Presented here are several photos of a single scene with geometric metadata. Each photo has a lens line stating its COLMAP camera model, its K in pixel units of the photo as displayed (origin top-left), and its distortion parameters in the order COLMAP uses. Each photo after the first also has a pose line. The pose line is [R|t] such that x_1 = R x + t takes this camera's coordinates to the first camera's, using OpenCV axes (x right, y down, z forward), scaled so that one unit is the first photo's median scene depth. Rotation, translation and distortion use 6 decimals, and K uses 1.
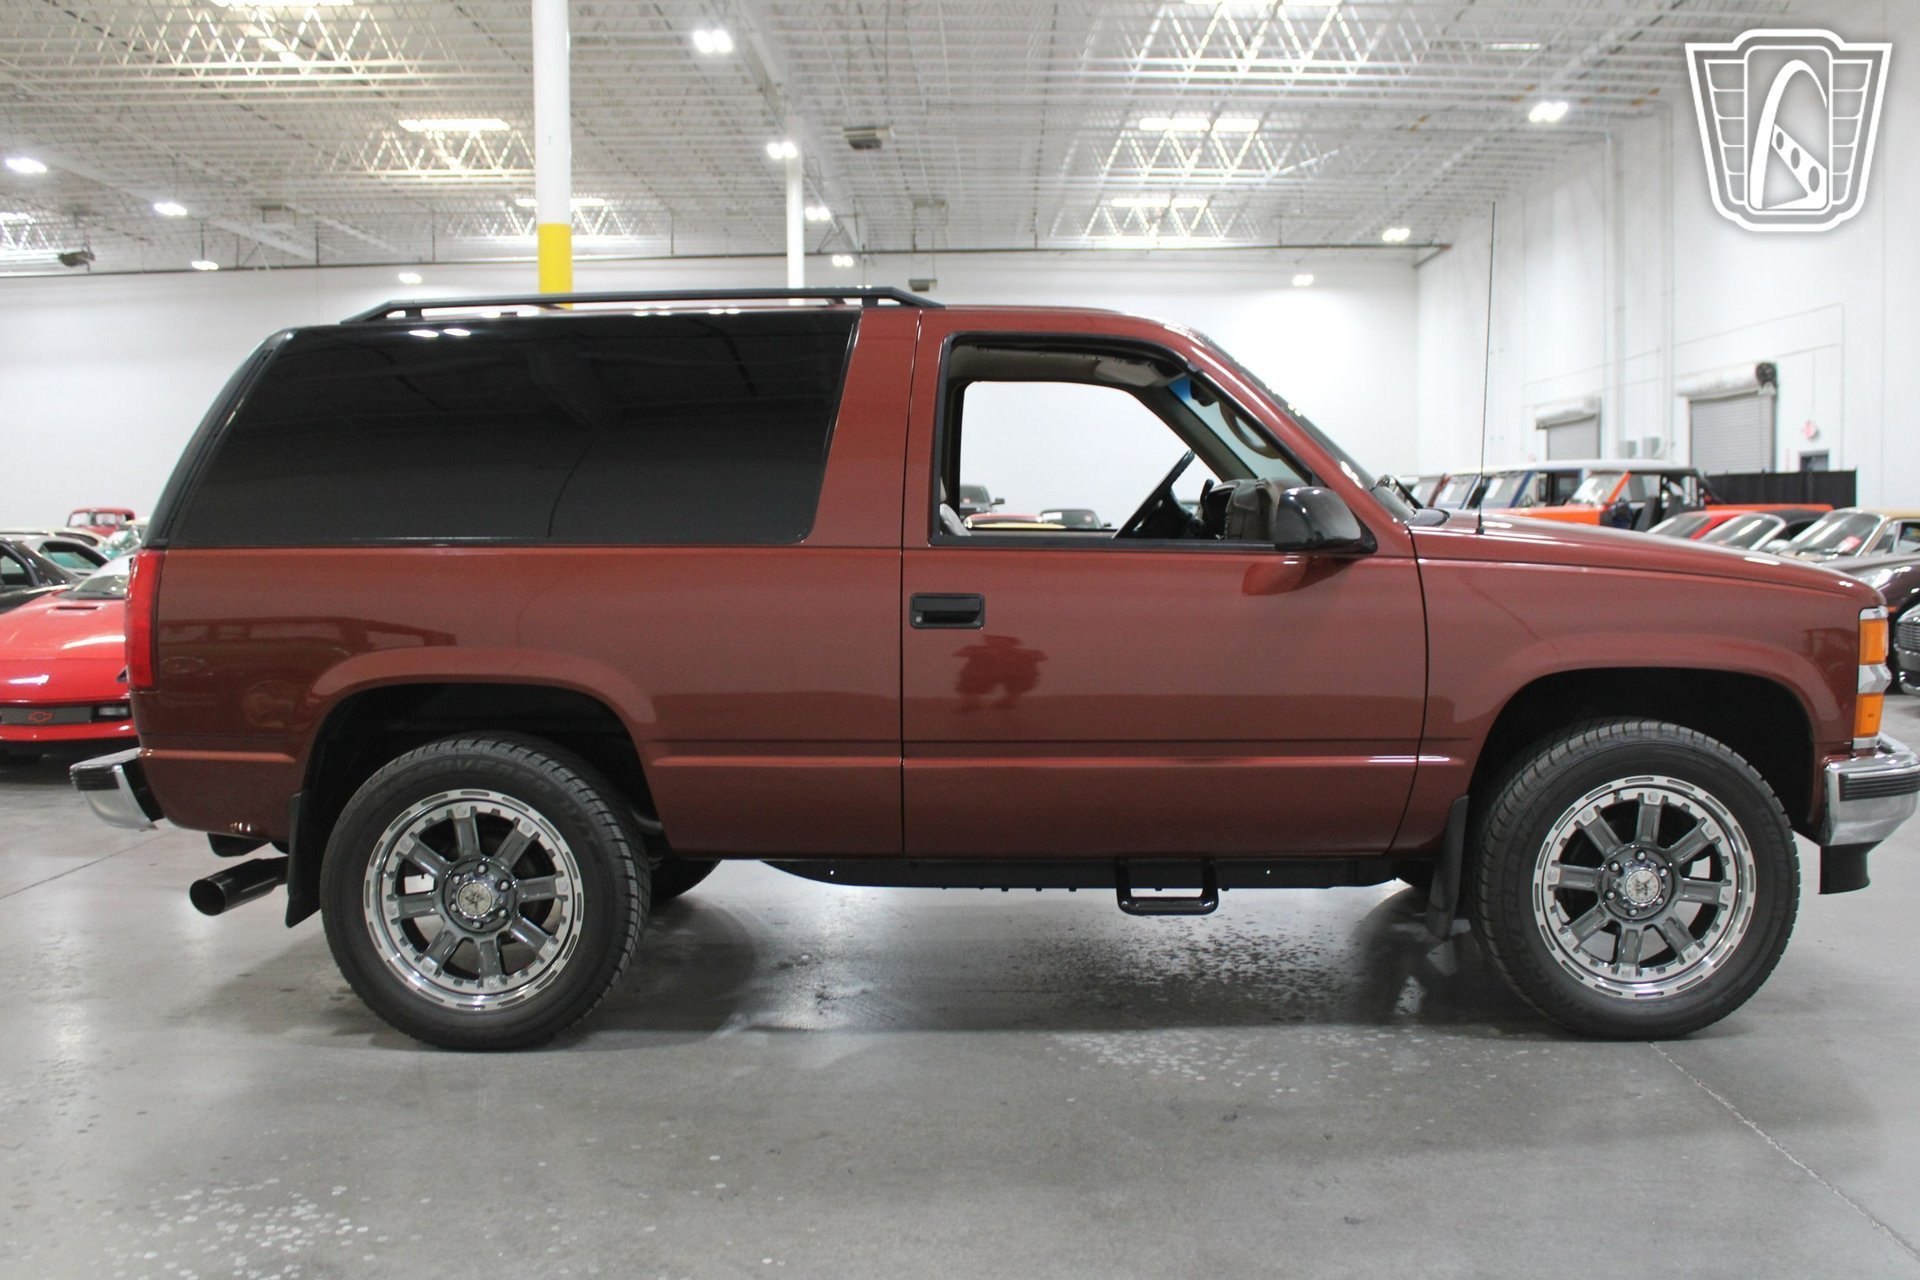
lens RADIAL K [[1843.1, 0, 974.6], [0, 1843.1, 634.9], [0, 0, 1]] dist [-0.085774, 0.000000]
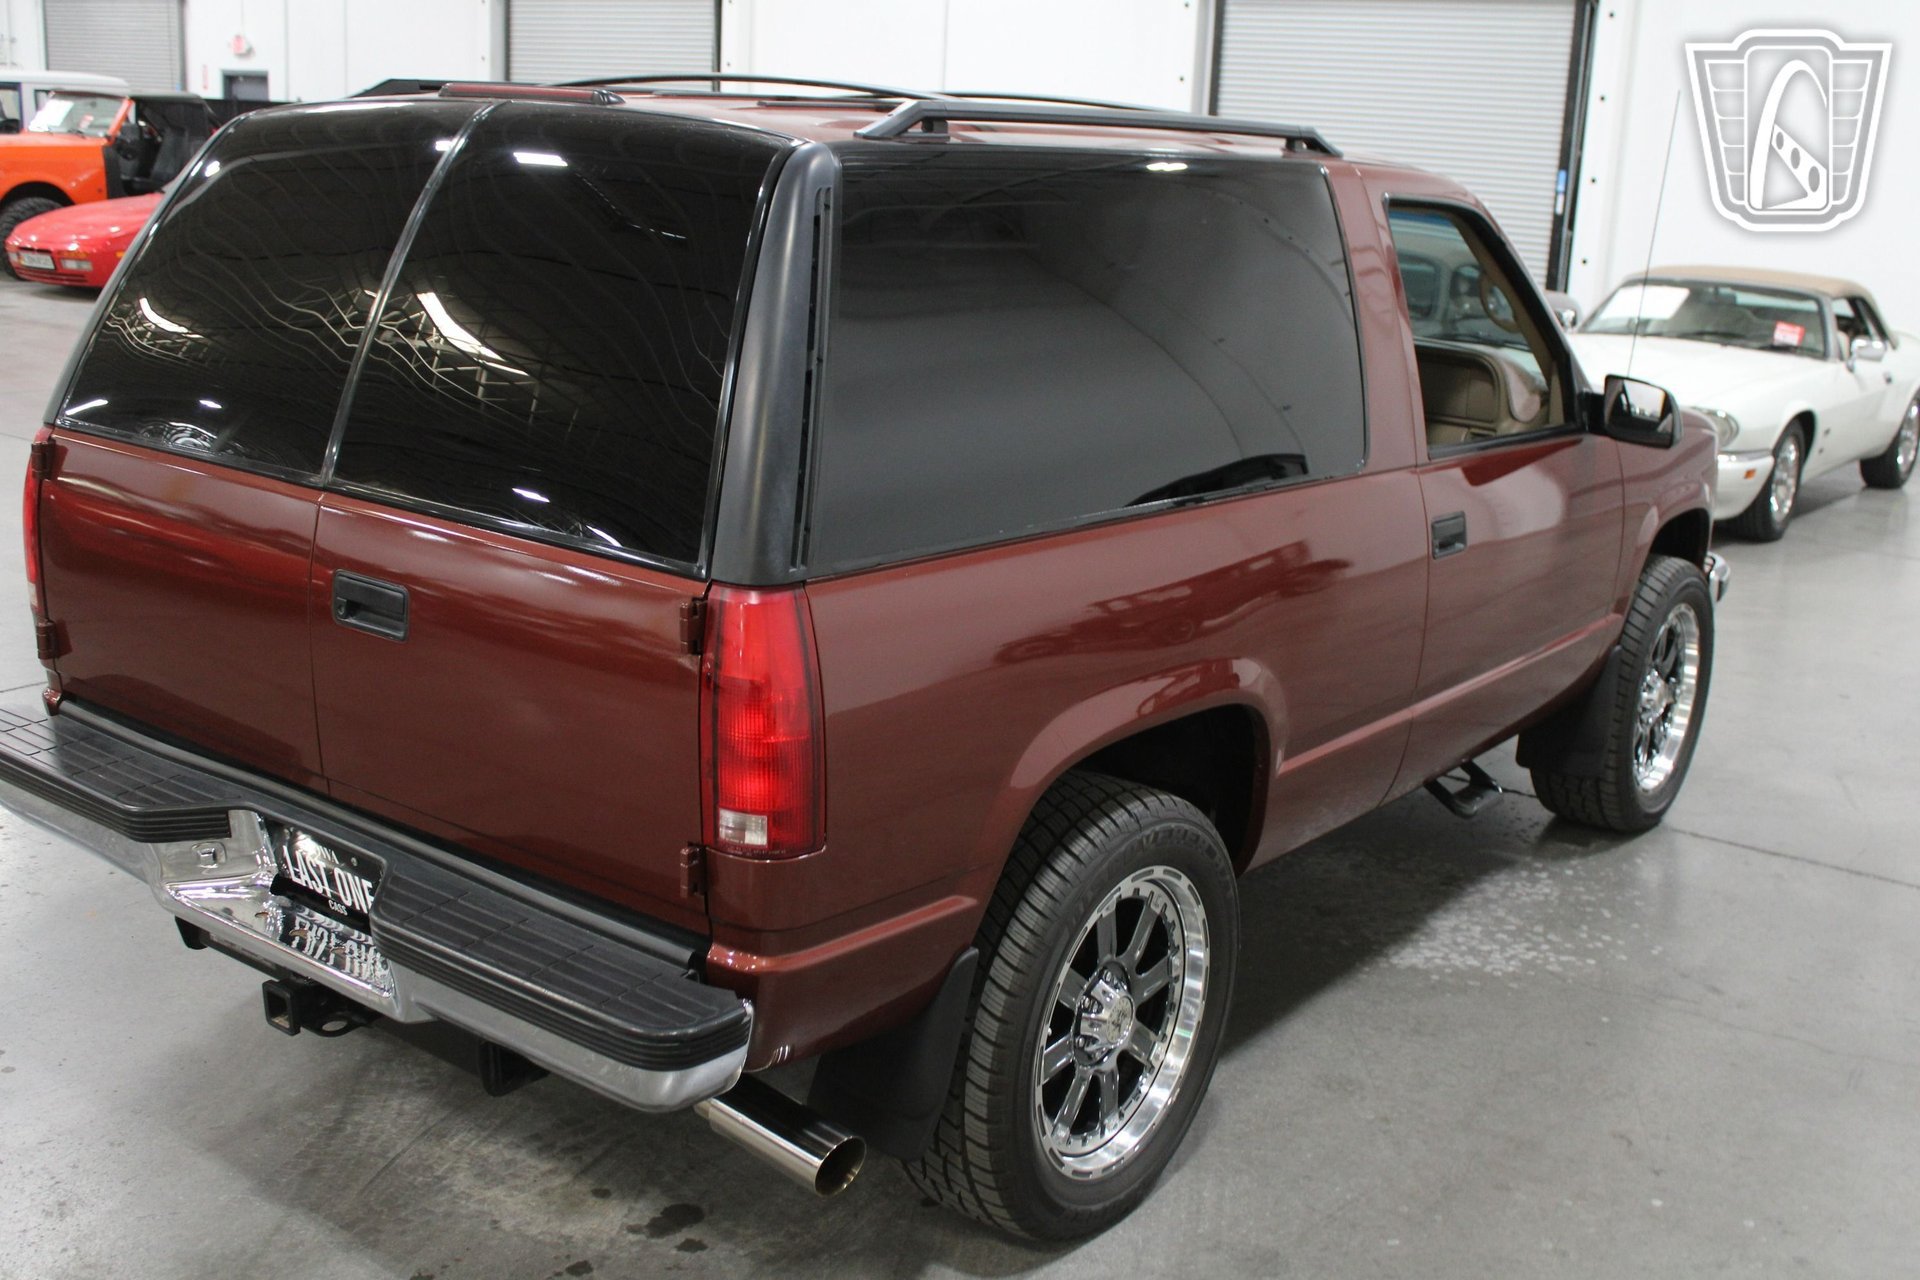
lens RADIAL K [[2076.0, 0, 973.2], [0, 2076.0, 635.0], [0, 0, 1]] dist [-0.076342, 0.000000]
pose [[0.568352, -0.159613, 0.807155, -0.901604], [-0.004599, 0.980372, 0.197105, -0.151235], [-0.822773, -0.115737, 0.556462, 0.613483]]
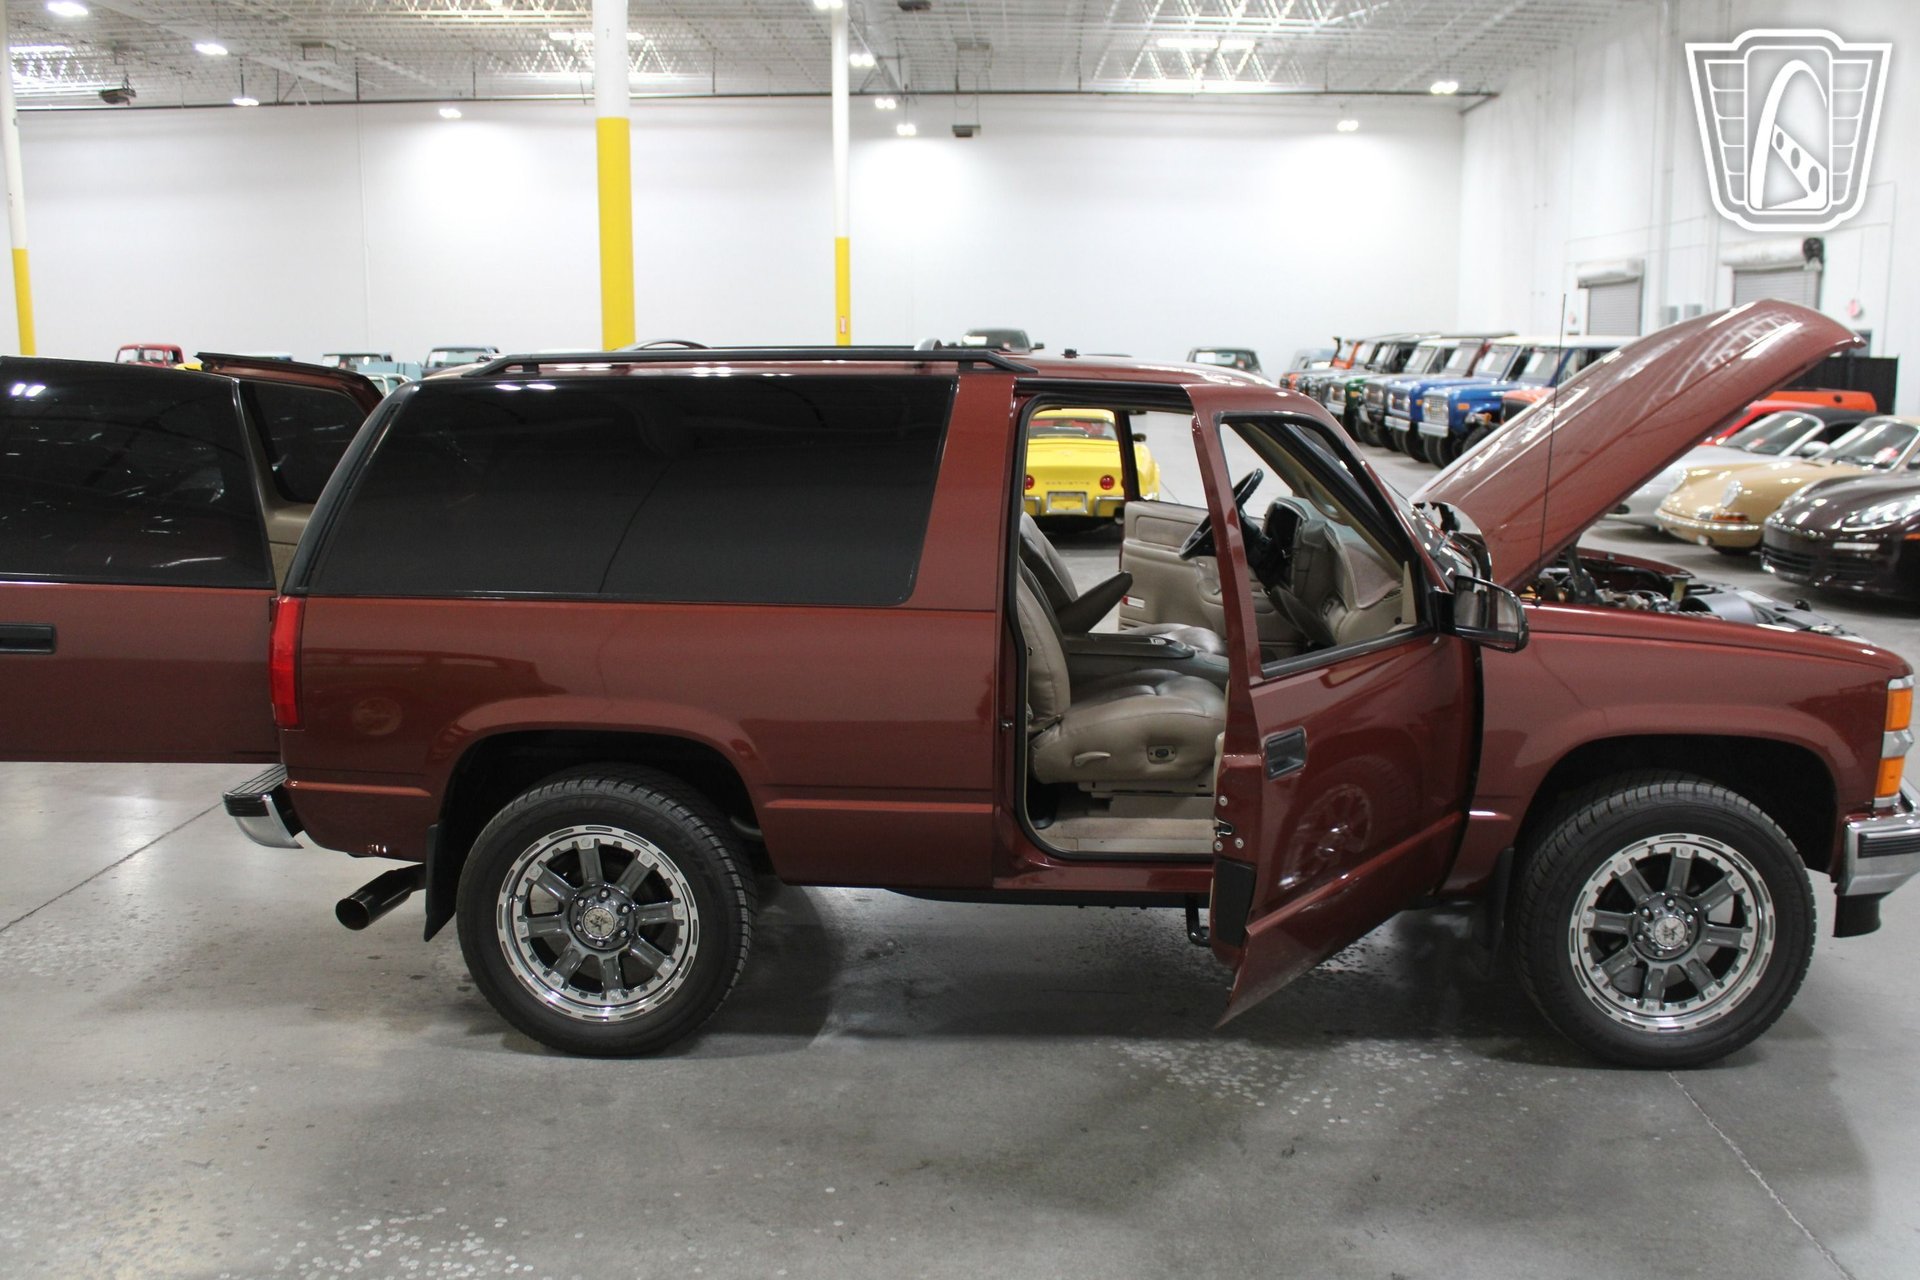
lens RADIAL K [[1843.1, 0, 971.2], [0, 1843.1, 609.8], [0, 0, 1]] dist [-0.085774, 0.000000]
pose [[0.999737, 0.016517, -0.015892, -0.035713], [-0.015063, 0.996041, 0.087605, -0.138294], [0.017276, -0.087343, 0.996028, -0.070075]]
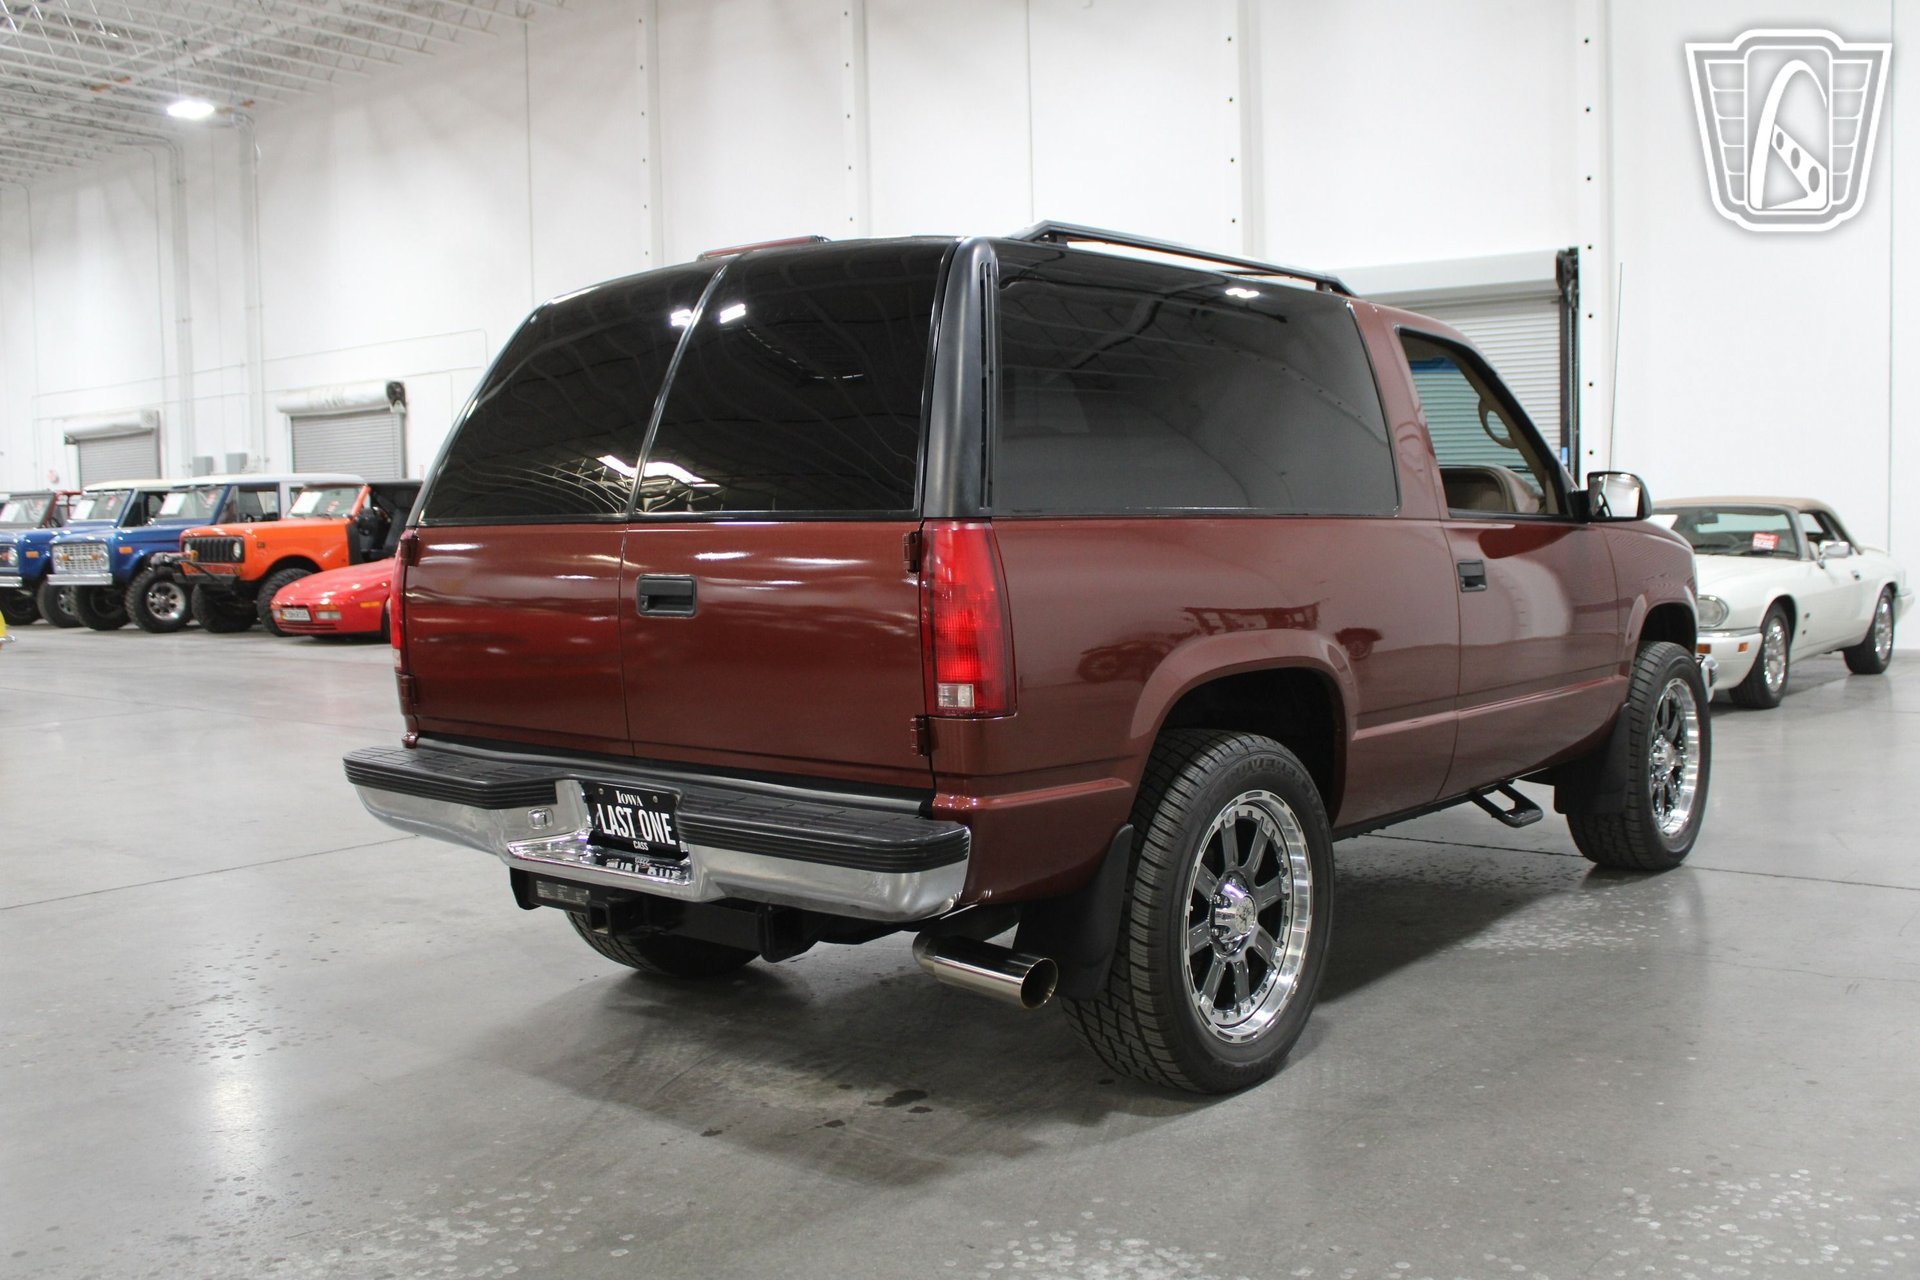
lens RADIAL K [[1843.1, 0, 973.4], [0, 1843.1, 641.1], [0, 0, 1]] dist [-0.085774, 0.000000]
pose [[0.607047, -0.055010, 0.792760, -1.035203], [0.063165, 0.997785, 0.020869, -0.014388], [-0.792152, 0.037406, 0.609177, 0.546306]]
